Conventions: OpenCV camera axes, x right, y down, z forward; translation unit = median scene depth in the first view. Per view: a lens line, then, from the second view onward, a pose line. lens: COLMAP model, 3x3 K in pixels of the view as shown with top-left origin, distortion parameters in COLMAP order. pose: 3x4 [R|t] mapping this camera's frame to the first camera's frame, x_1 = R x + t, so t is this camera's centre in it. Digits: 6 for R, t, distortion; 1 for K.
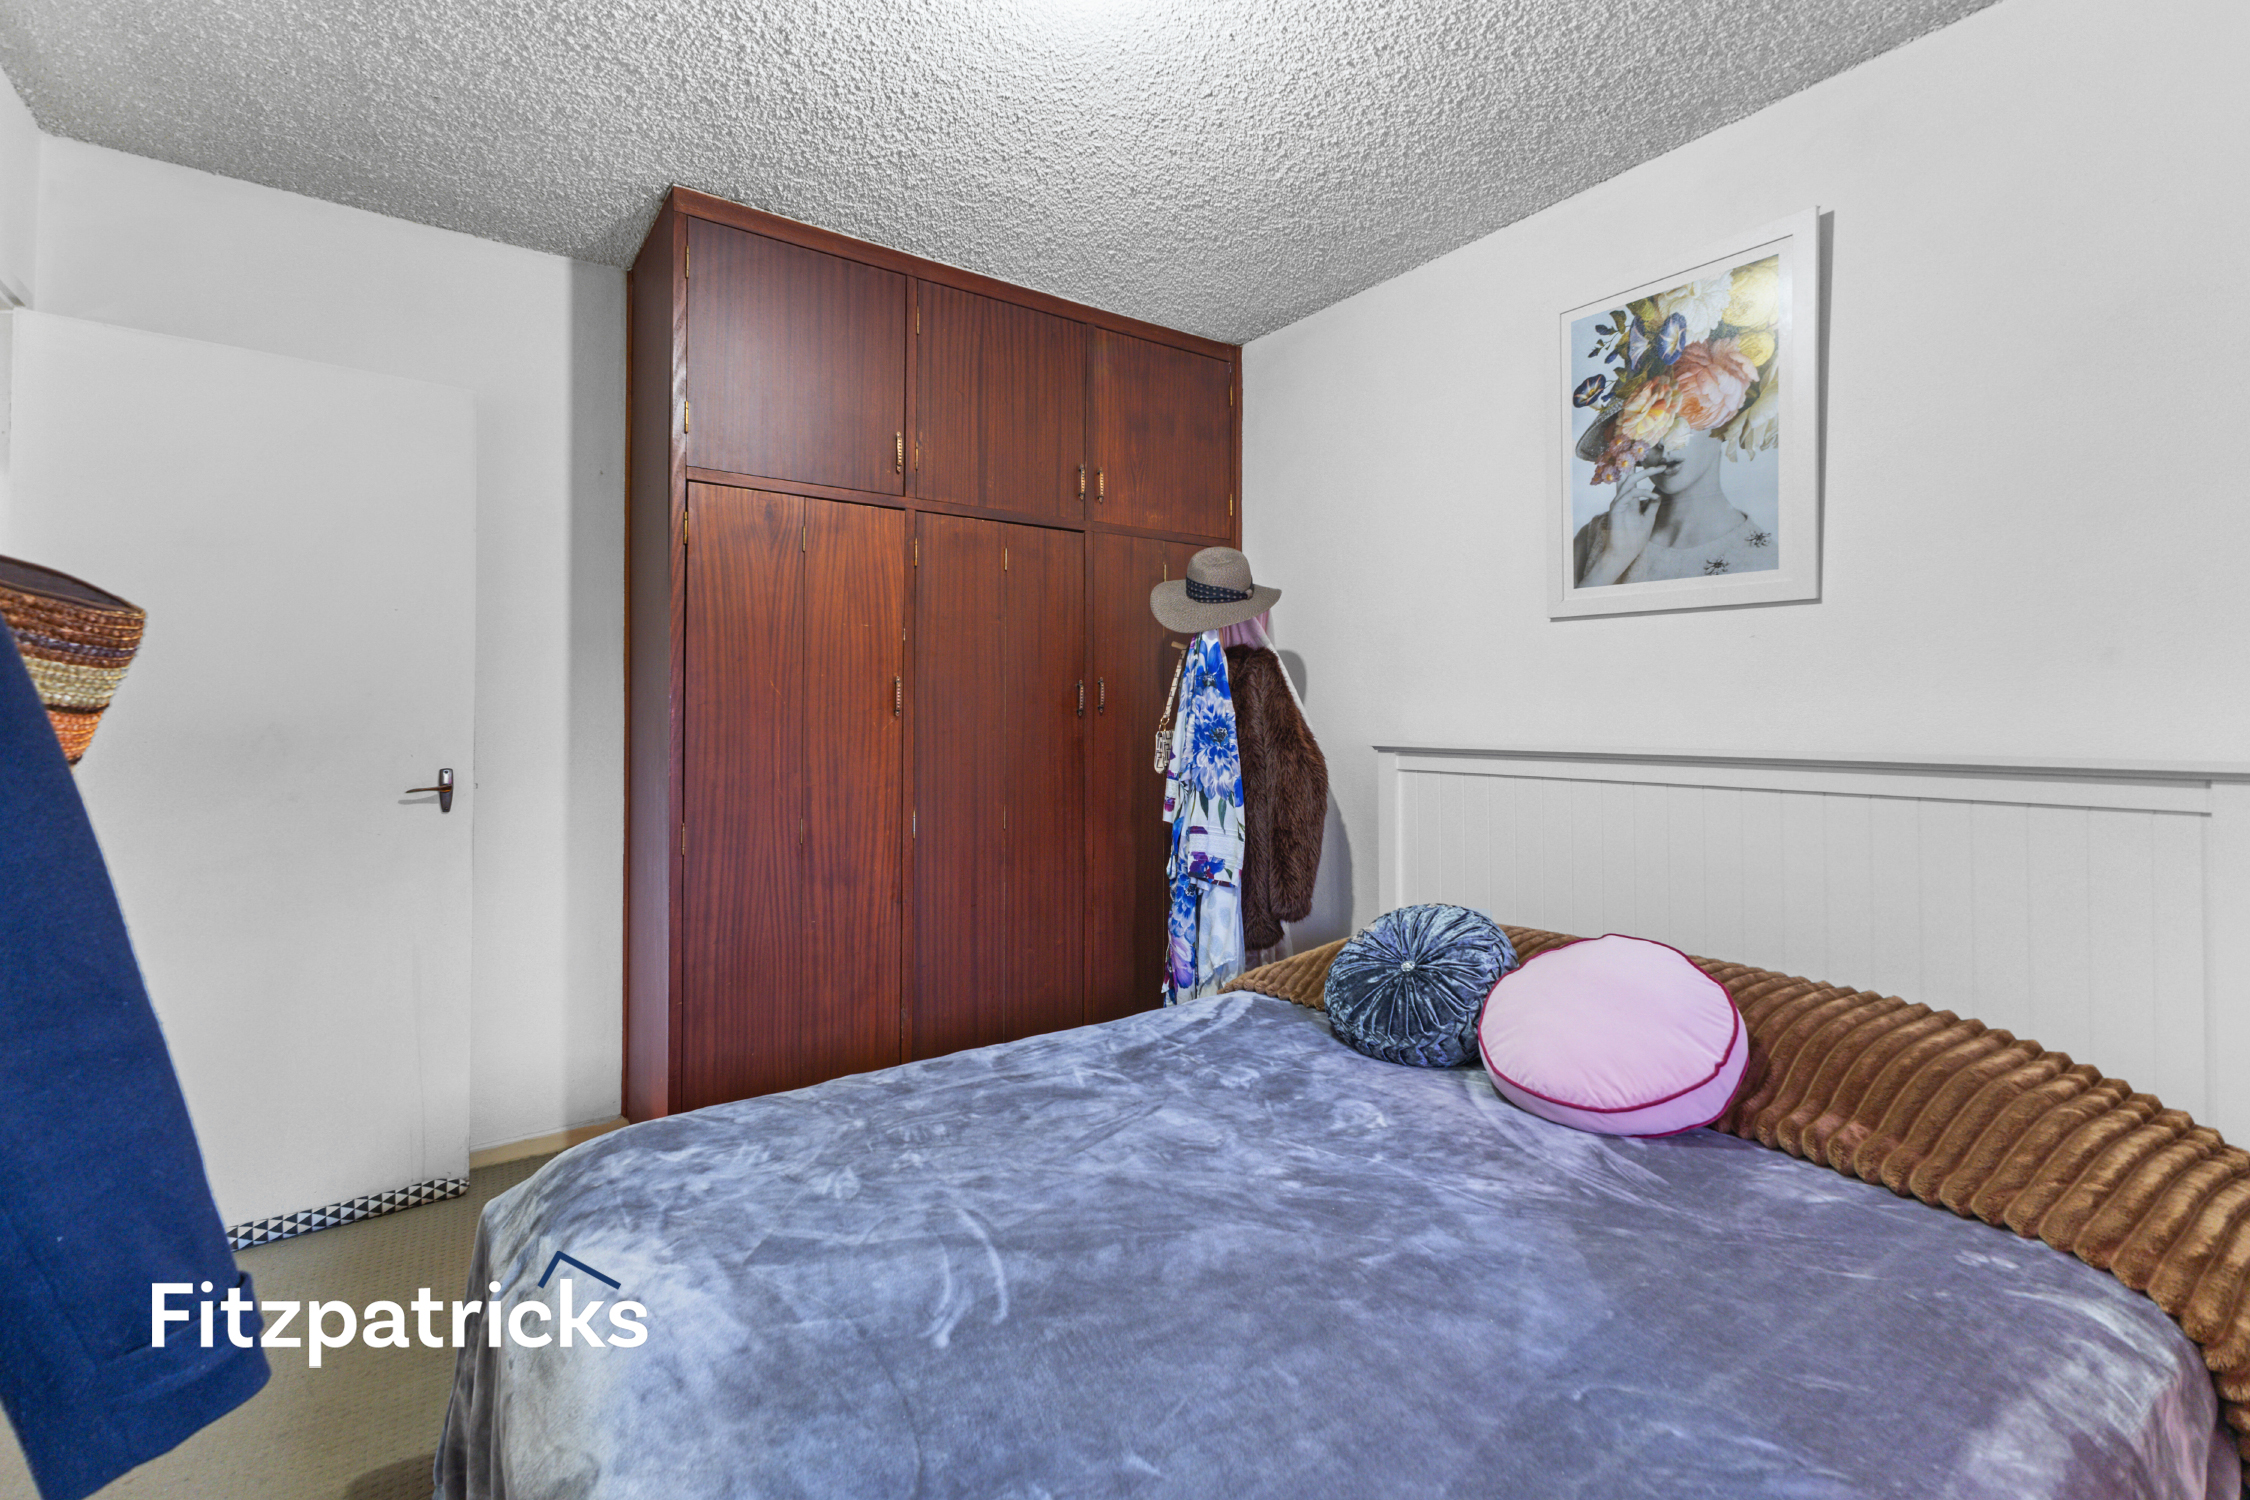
lens RADIAL K [[986.6, 0, 1120.7], [0, 986.6, 729.2], [0, 0, 1]] dist [0.002132, -0.000024]
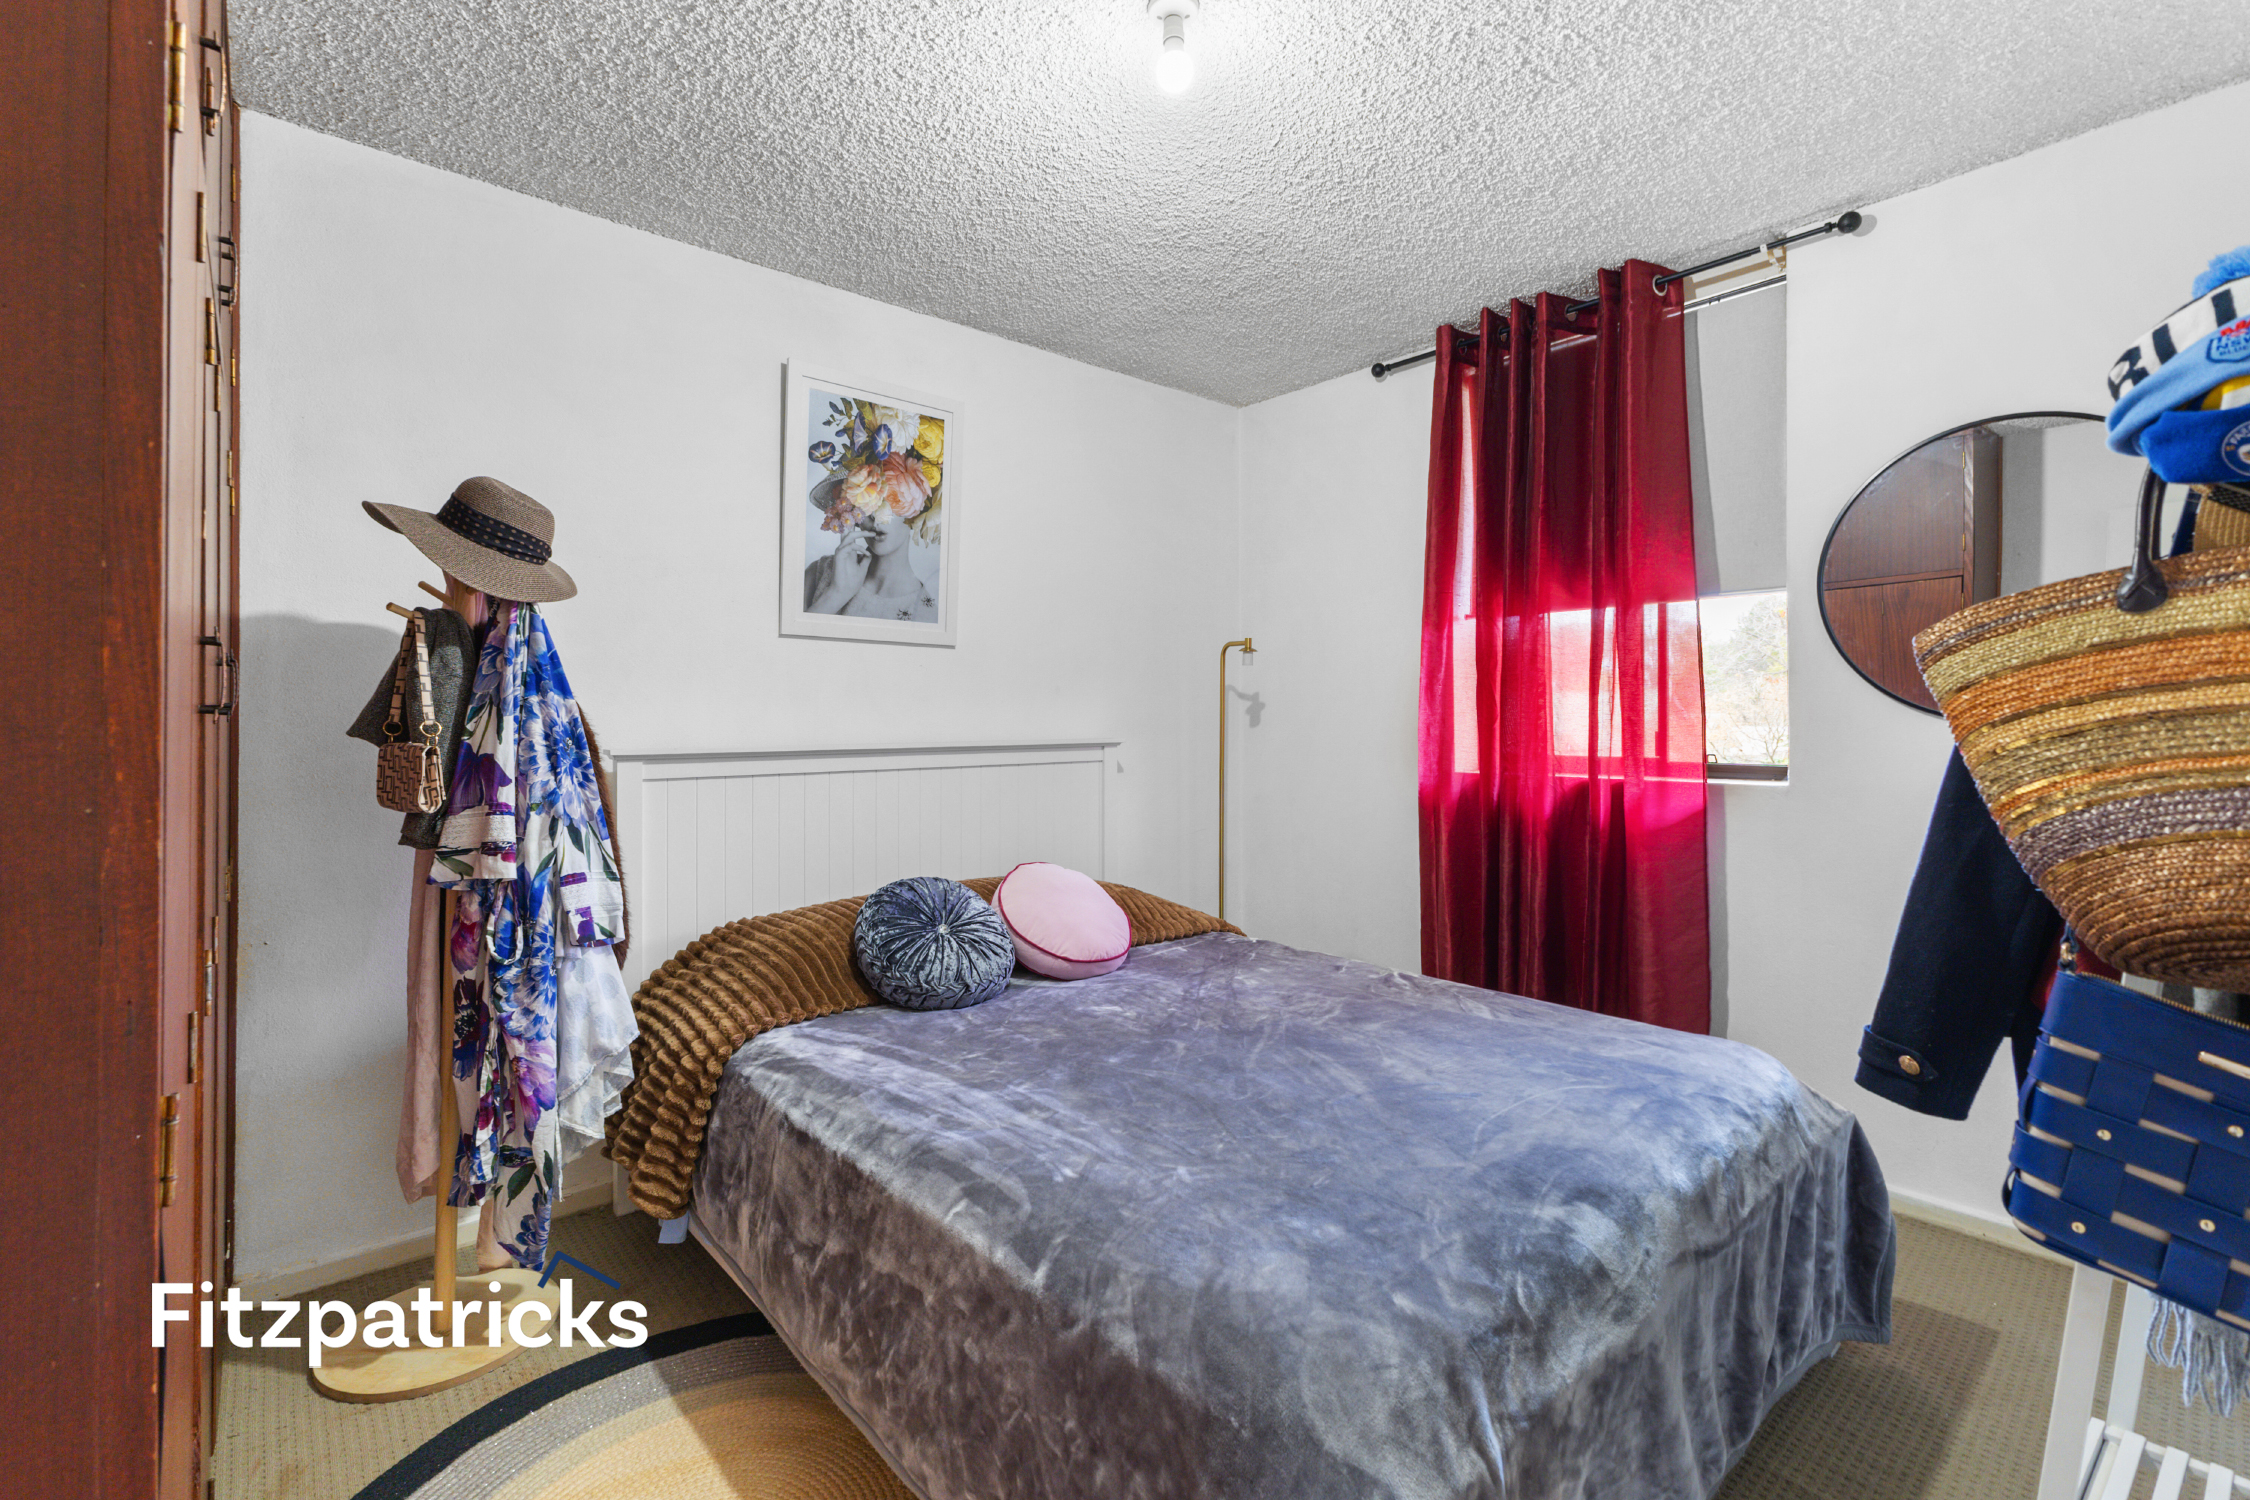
lens RADIAL K [[986.6, 0, 1120.9], [0, 986.6, 734.2], [0, 0, 1]] dist [0.002132, -0.000024]
pose [[-0.105107, -0.017205, 0.994312, -0.809739], [0.015337, 0.999703, 0.018920, -0.013600], [-0.994343, 0.017239, -0.104812, 0.801321]]
